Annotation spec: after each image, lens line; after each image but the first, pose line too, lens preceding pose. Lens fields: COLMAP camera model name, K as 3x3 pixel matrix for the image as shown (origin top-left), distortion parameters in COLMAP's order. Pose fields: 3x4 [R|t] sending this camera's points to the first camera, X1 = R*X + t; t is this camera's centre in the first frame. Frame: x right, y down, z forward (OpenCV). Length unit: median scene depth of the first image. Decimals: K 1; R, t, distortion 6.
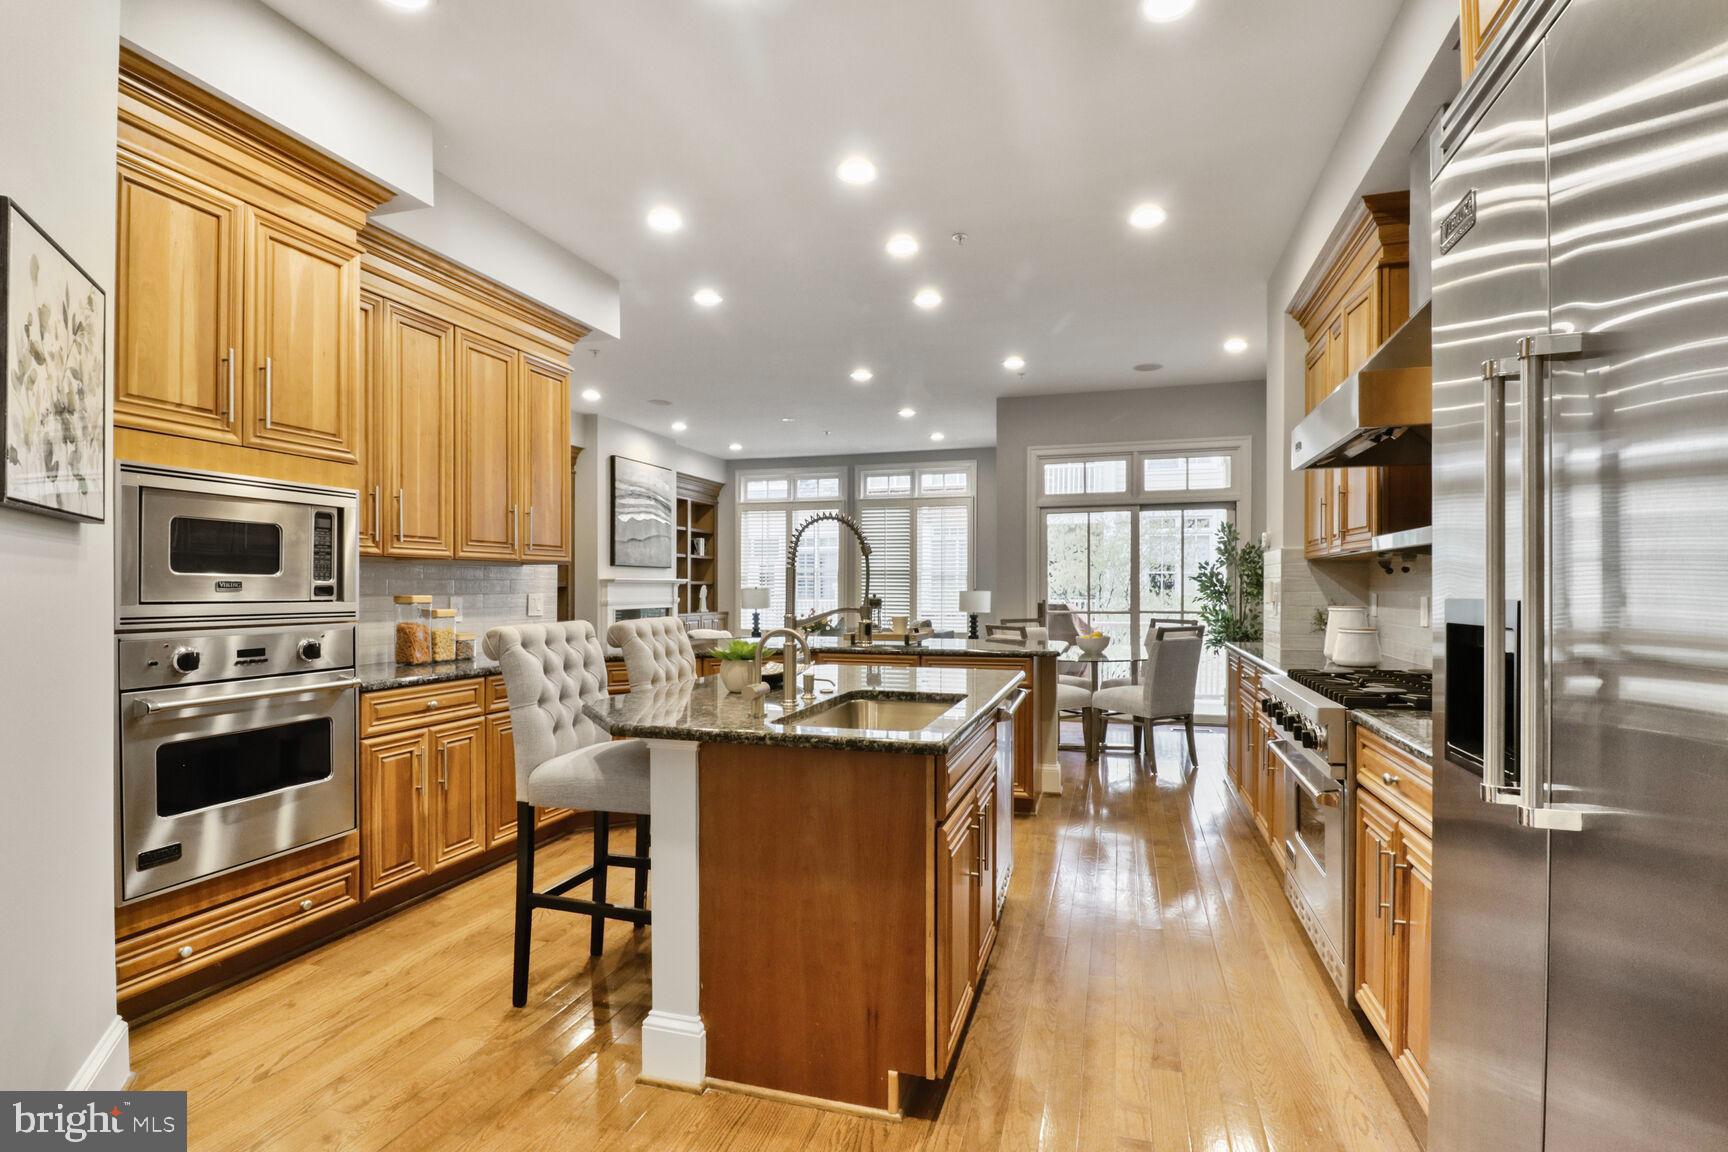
lens RADIAL K [[845.1, 0, 865.1], [0, 845.1, 581.6], [0, 0, 1]] dist [-0.004484, -0.002144]
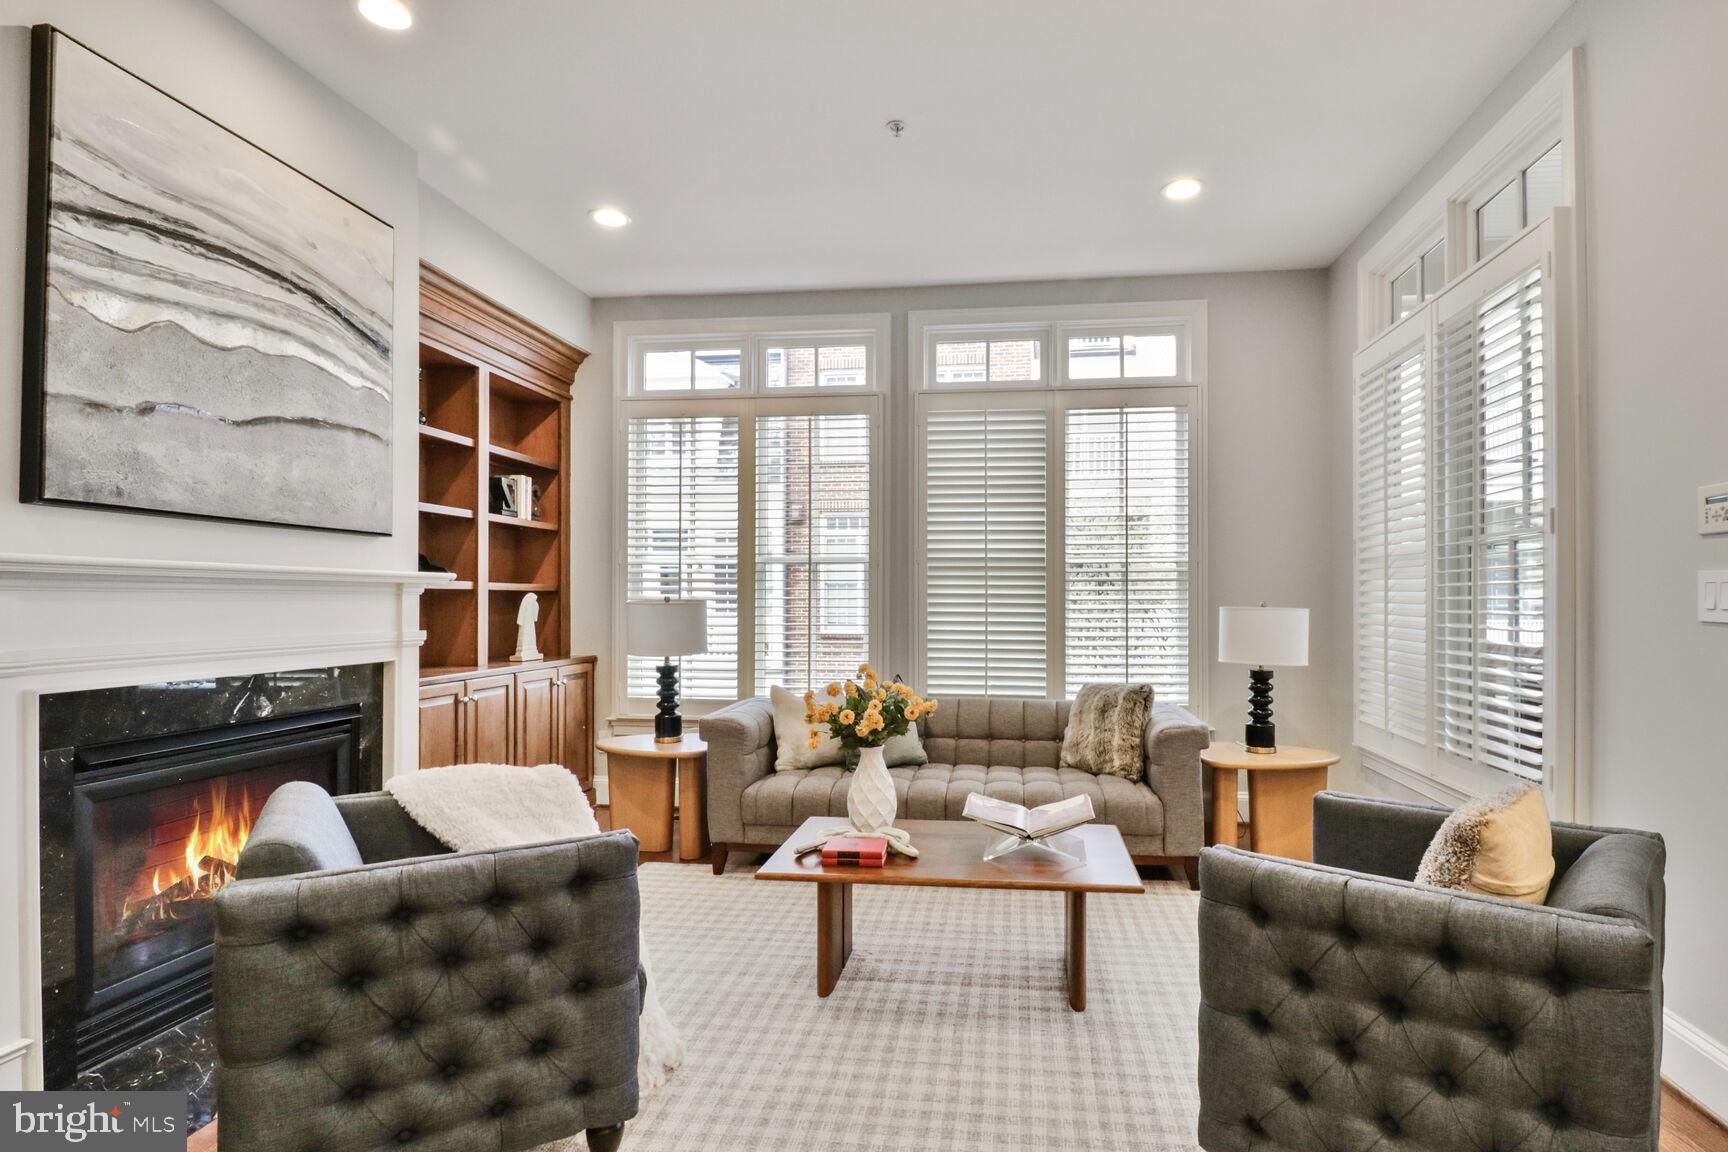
lens RADIAL K [[845.1, 0, 914.5], [0, 845.1, 599.0], [0, 0, 1]] dist [-0.004484, -0.002144]
pose [[0.986013, 0.002822, 0.166647, -0.080436], [-0.003188, 0.999993, 0.001928, 0.005421], [-0.166641, -0.002433, 0.986015, 0.595087]]
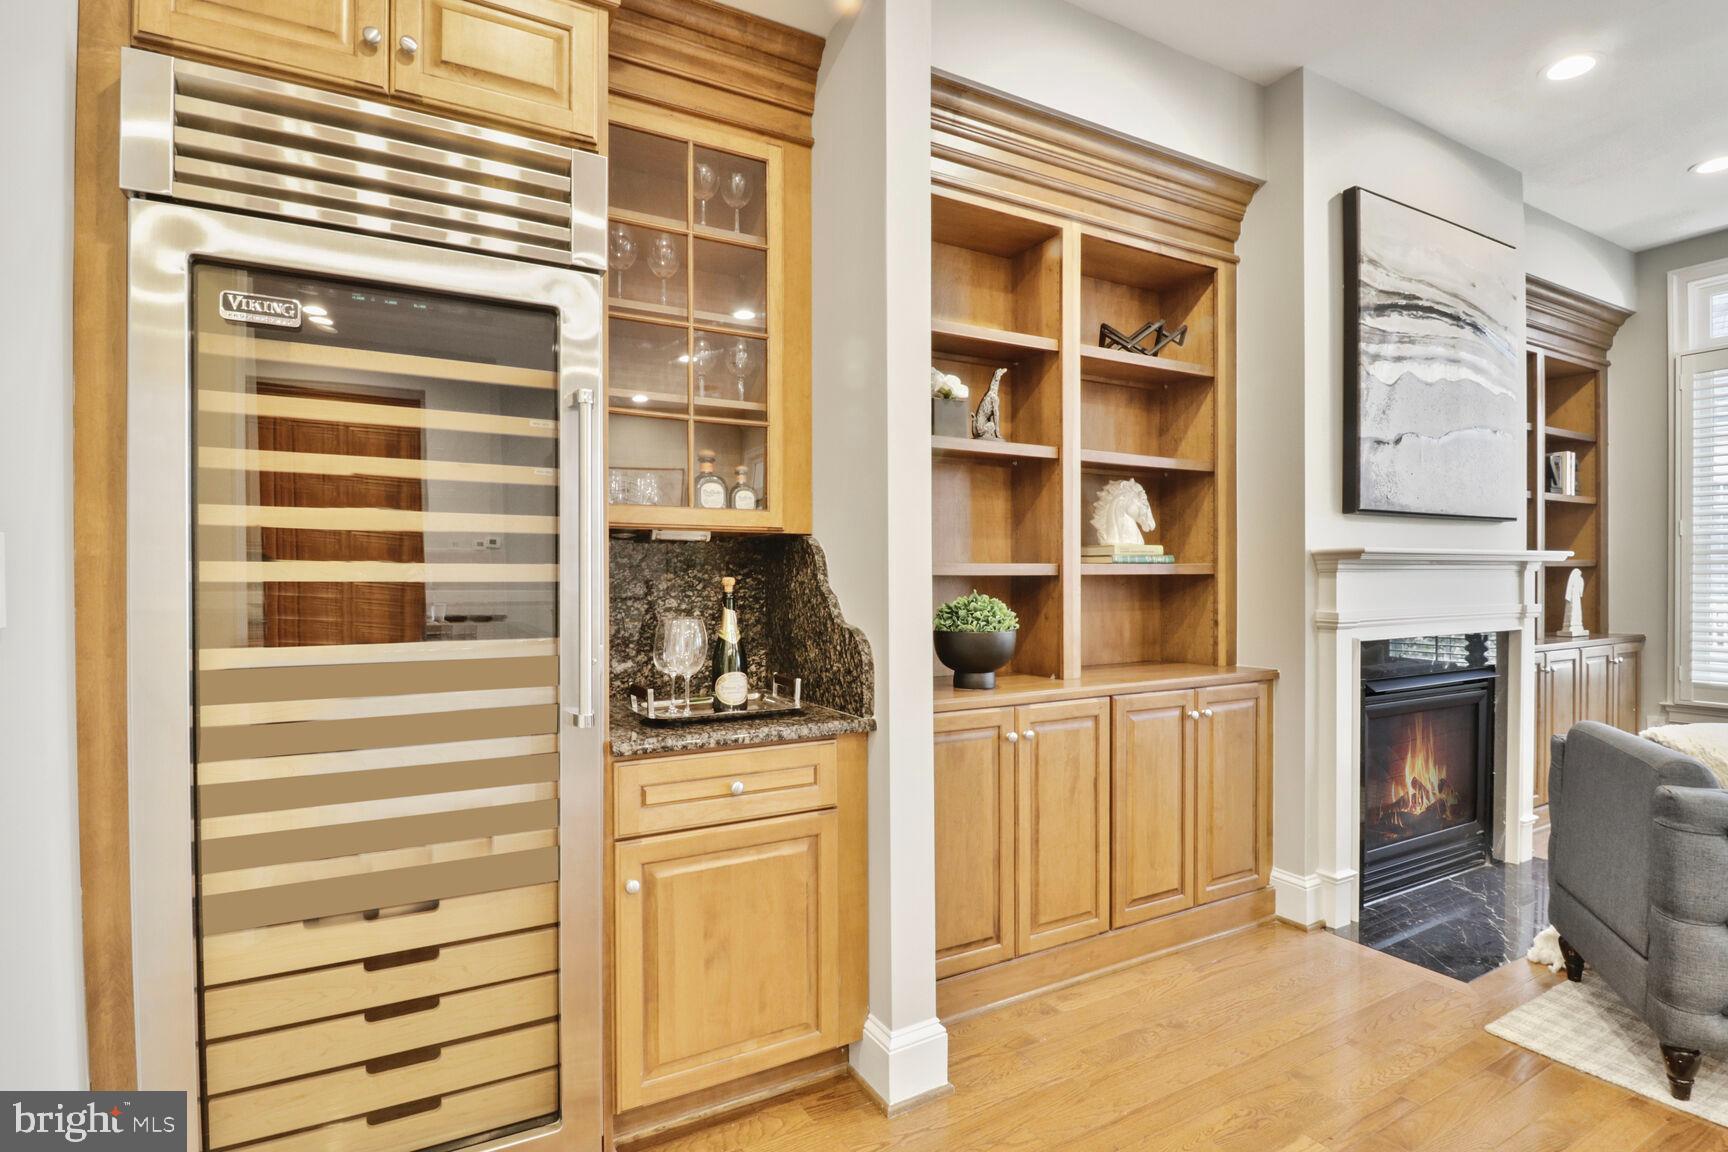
lens RADIAL K [[845.1, 0, 866.0], [0, 845.1, 578.3], [0, 0, 1]] dist [-0.004484, -0.002144]
pose [[0.729342, -0.000482, -0.684149, -0.168585], [0.006235, 0.999963, 0.005943, 0.004025], [0.684120, -0.008600, 0.729318, 0.498078]]
